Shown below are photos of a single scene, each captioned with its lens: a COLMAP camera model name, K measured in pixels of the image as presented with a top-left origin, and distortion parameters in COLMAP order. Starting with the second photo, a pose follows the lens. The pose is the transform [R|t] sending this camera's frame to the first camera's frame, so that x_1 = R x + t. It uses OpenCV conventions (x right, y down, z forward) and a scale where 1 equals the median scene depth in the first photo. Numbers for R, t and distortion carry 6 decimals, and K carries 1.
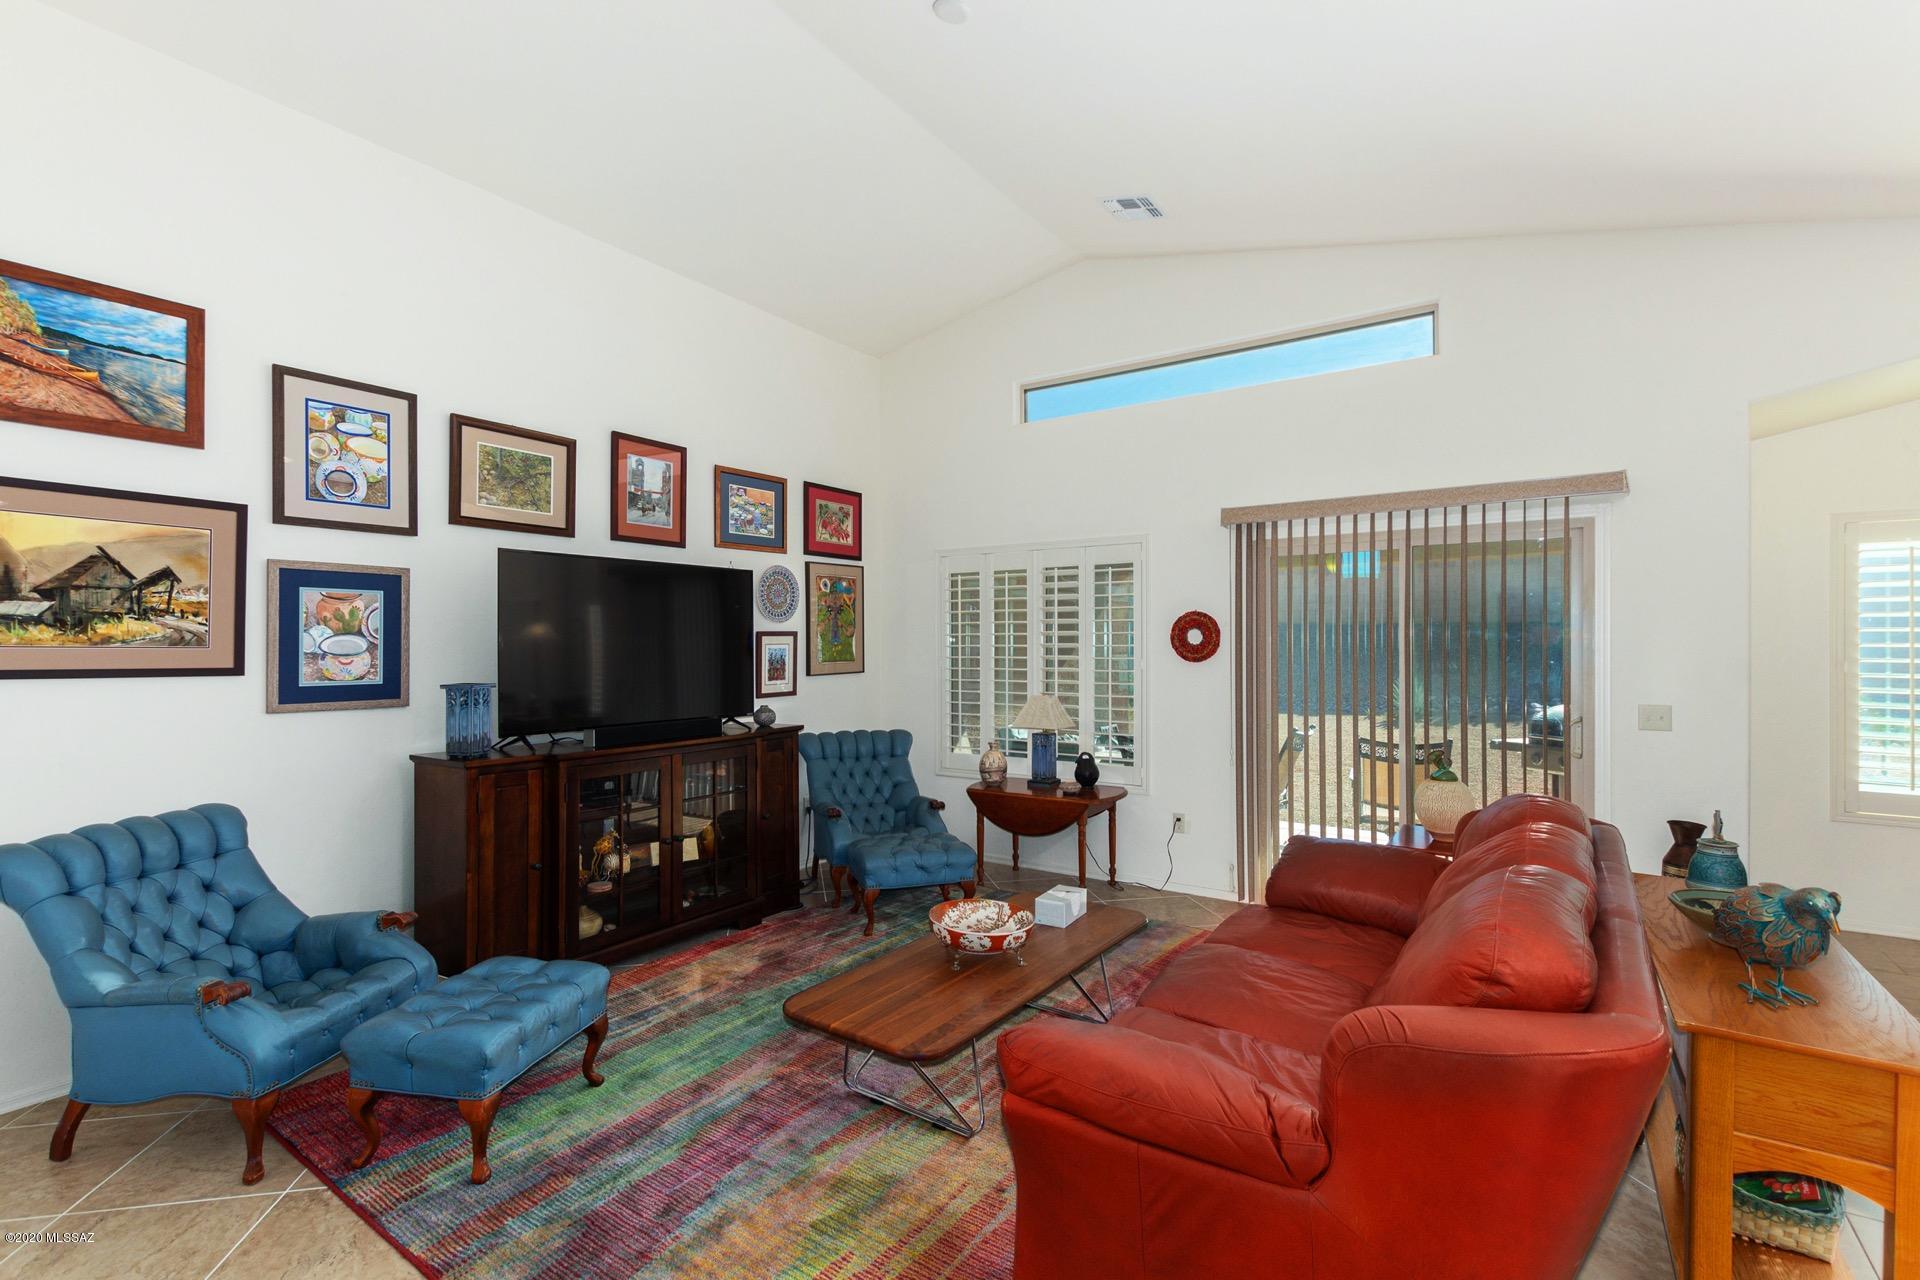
lens RADIAL K [[872.0, 0, 953.1], [0, 872.0, 643.8], [0, 0, 1]] dist [0.010987, -0.004684]
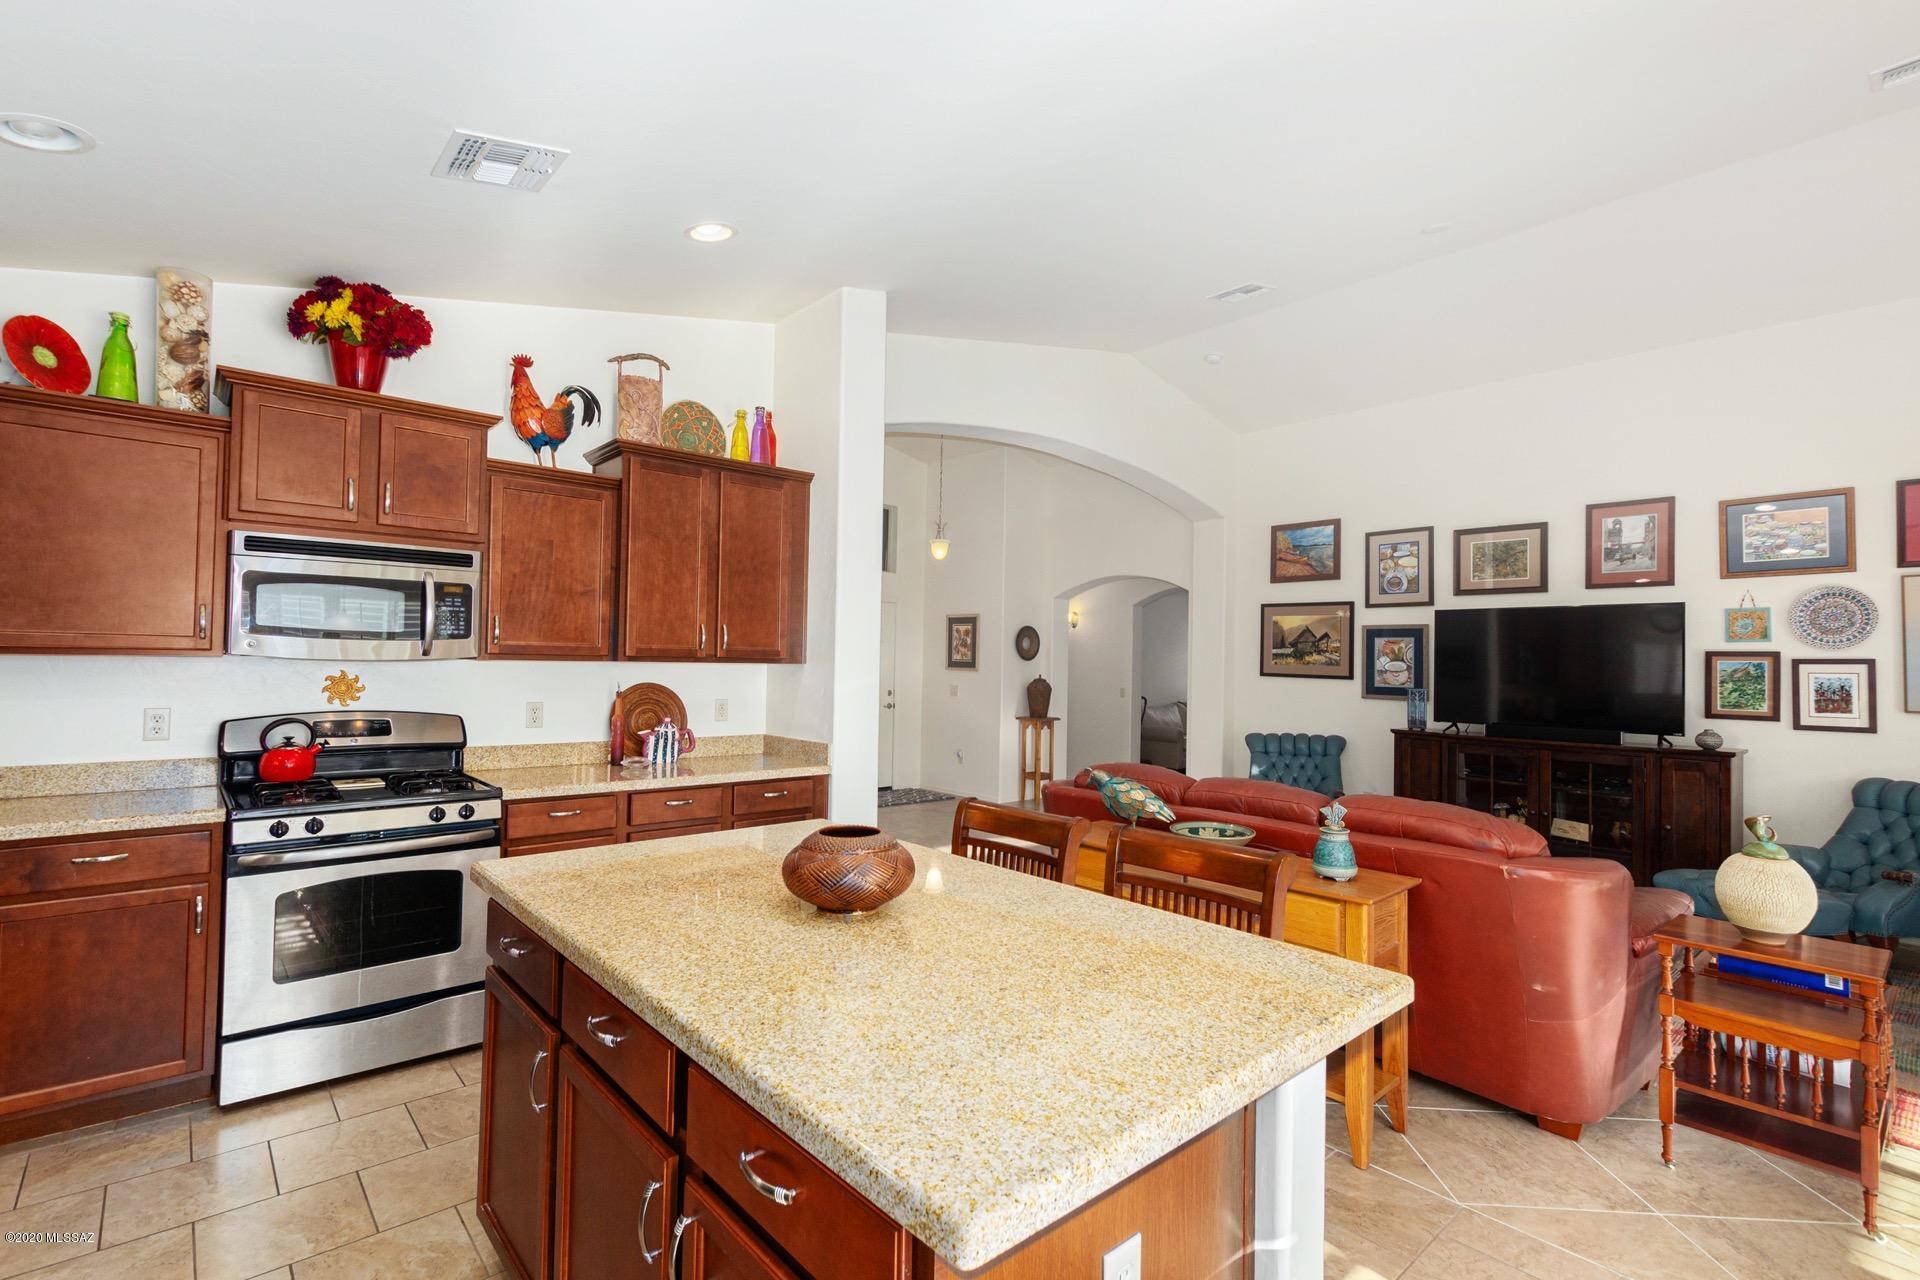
lens RADIAL K [[872.0, 0, 955.7], [0, 872.0, 647.1], [0, 0, 1]] dist [0.010987, -0.004684]
pose [[-0.247137, -0.020694, -0.968760, 1.372009], [-0.018990, 0.999683, -0.016510, 0.008873], [0.968795, 0.014316, -0.247451, 0.518316]]
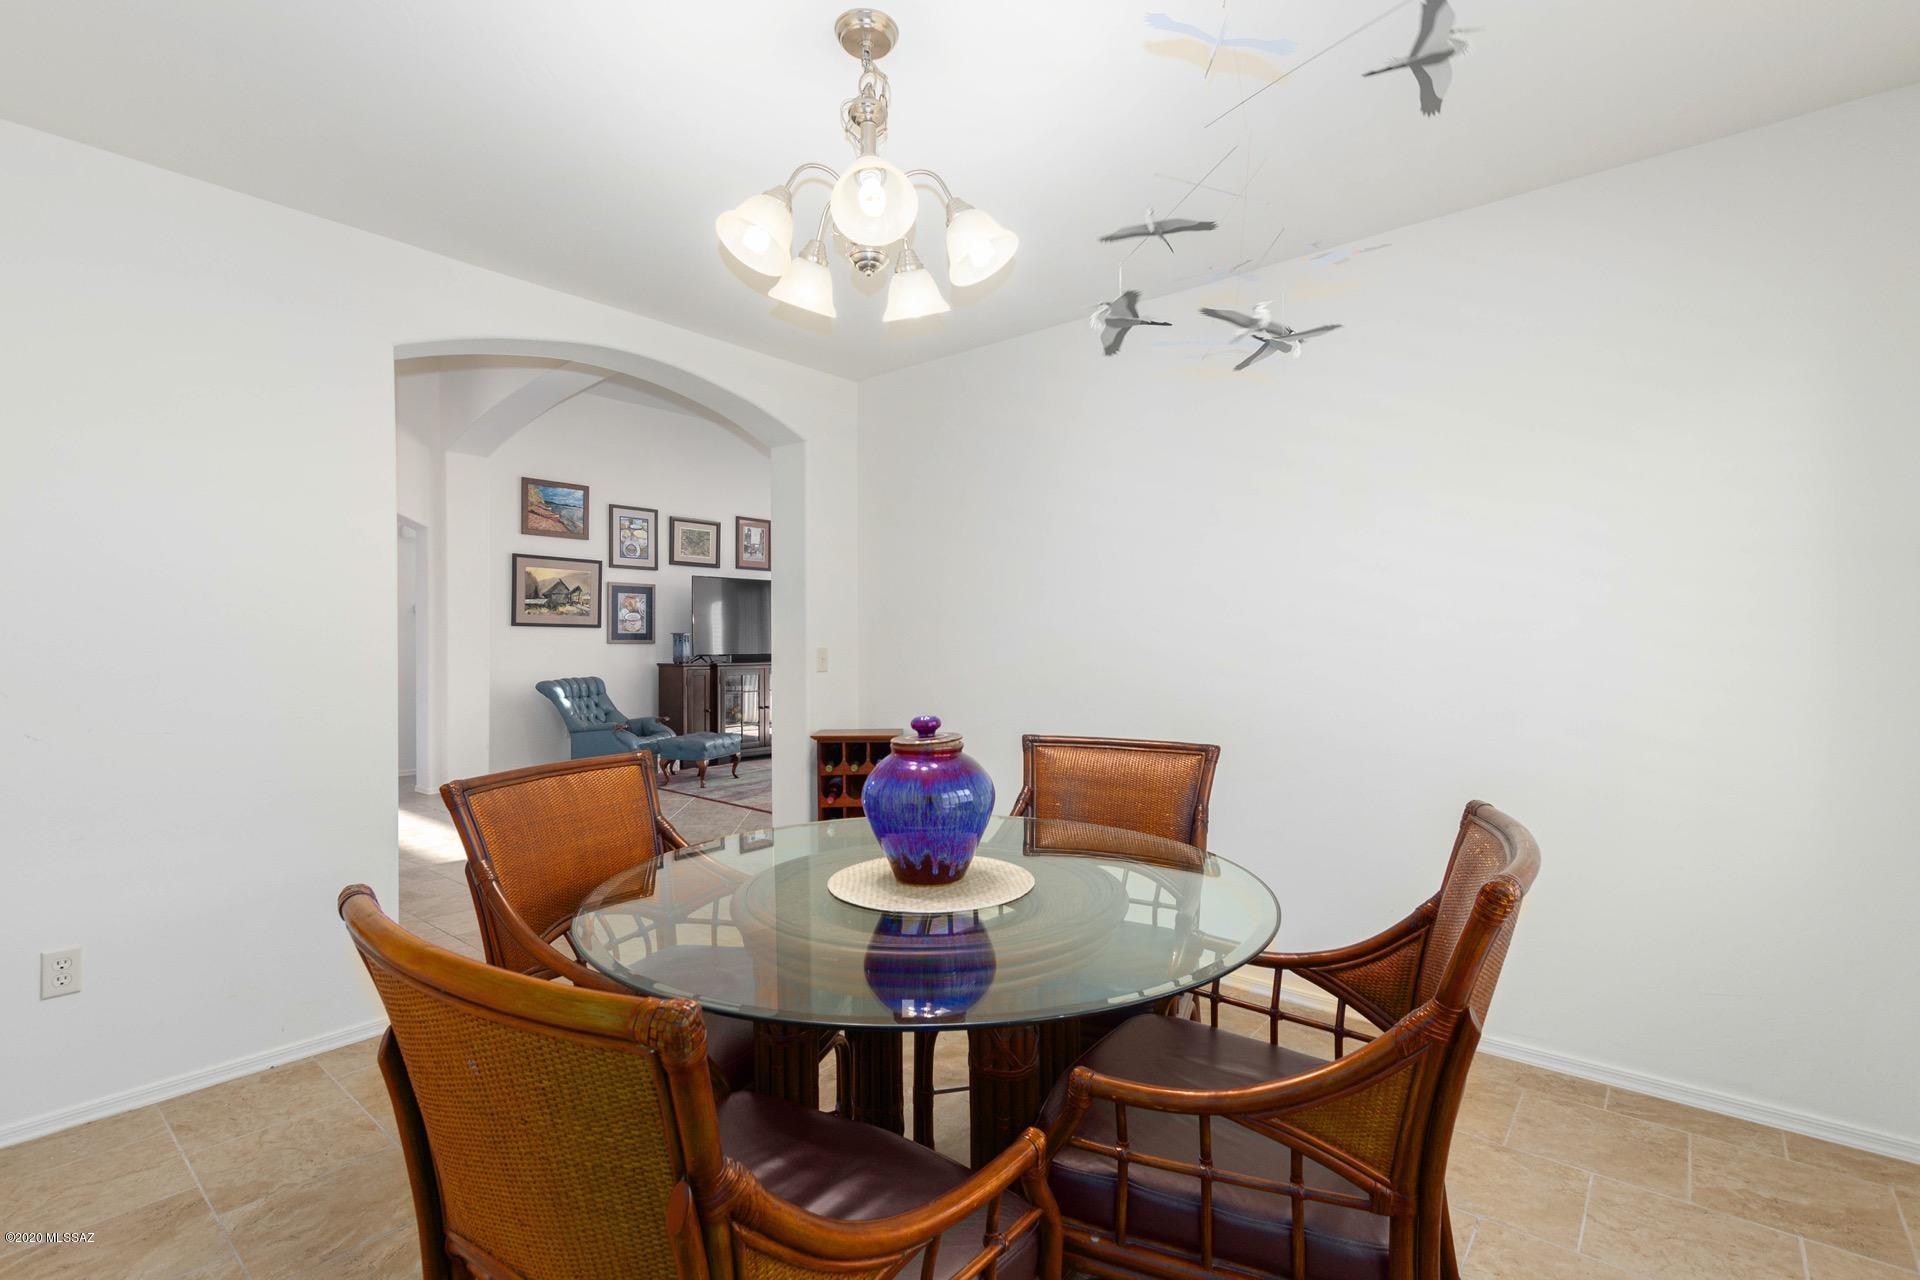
lens RADIAL K [[872.0, 0, 952.3], [0, 872.0, 647.8], [0, 0, 1]] dist [0.010987, -0.004684]
pose [[0.994768, 0.001693, -0.102148, 0.415115], [-0.000748, 0.999957, 0.009291, 0.062011], [0.102159, -0.009166, 0.994726, -1.266070]]
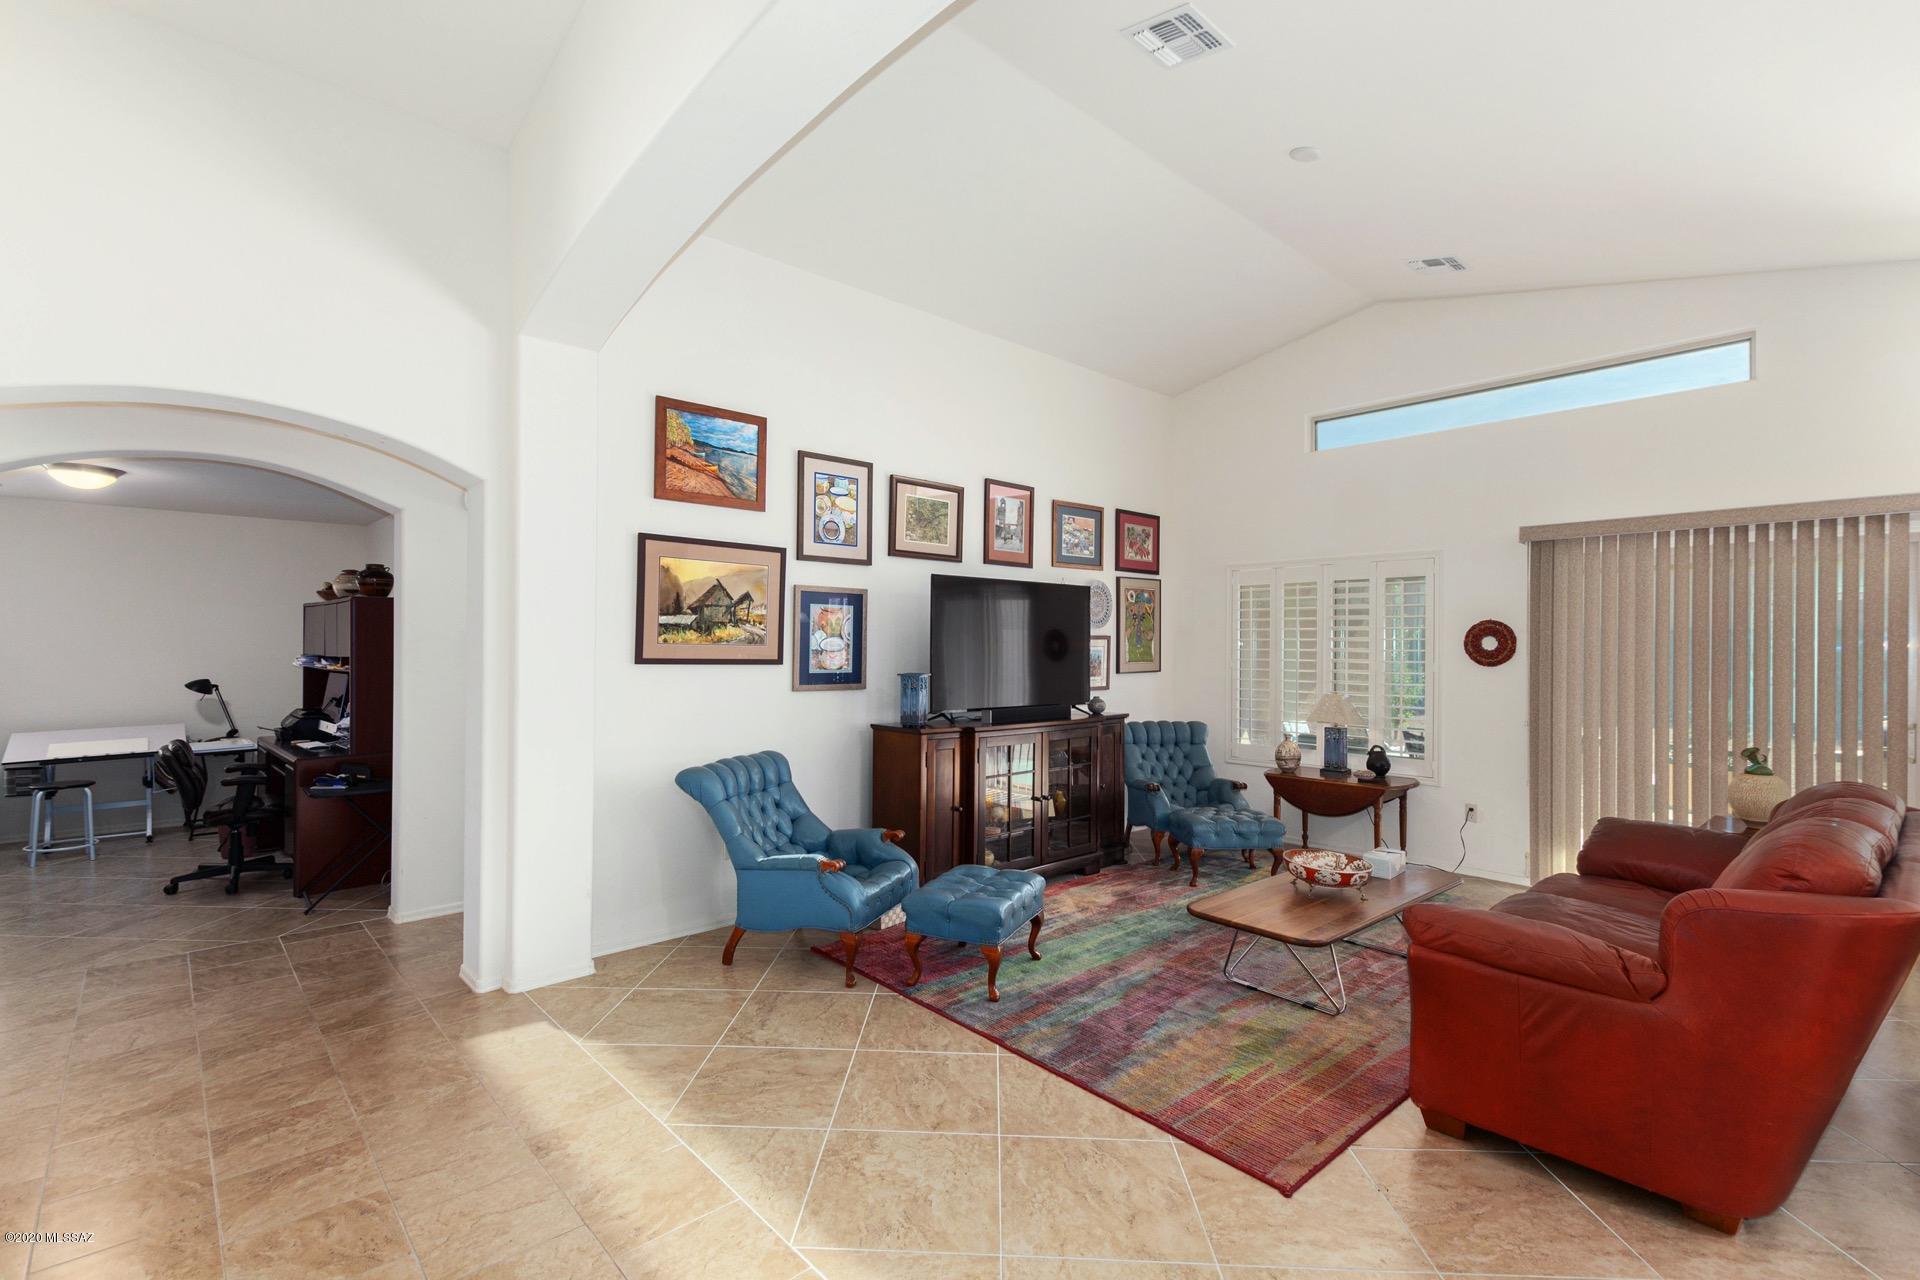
lens RADIAL K [[872.0, 0, 951.7], [0, 872.0, 643.9], [0, 0, 1]] dist [0.010987, -0.004684]
pose [[0.972589, 0.008893, -0.232361, -0.174177], [-0.009393, 0.999955, -0.001046, 0.000468], [0.232341, 0.003200, 0.972629, -0.314853]]
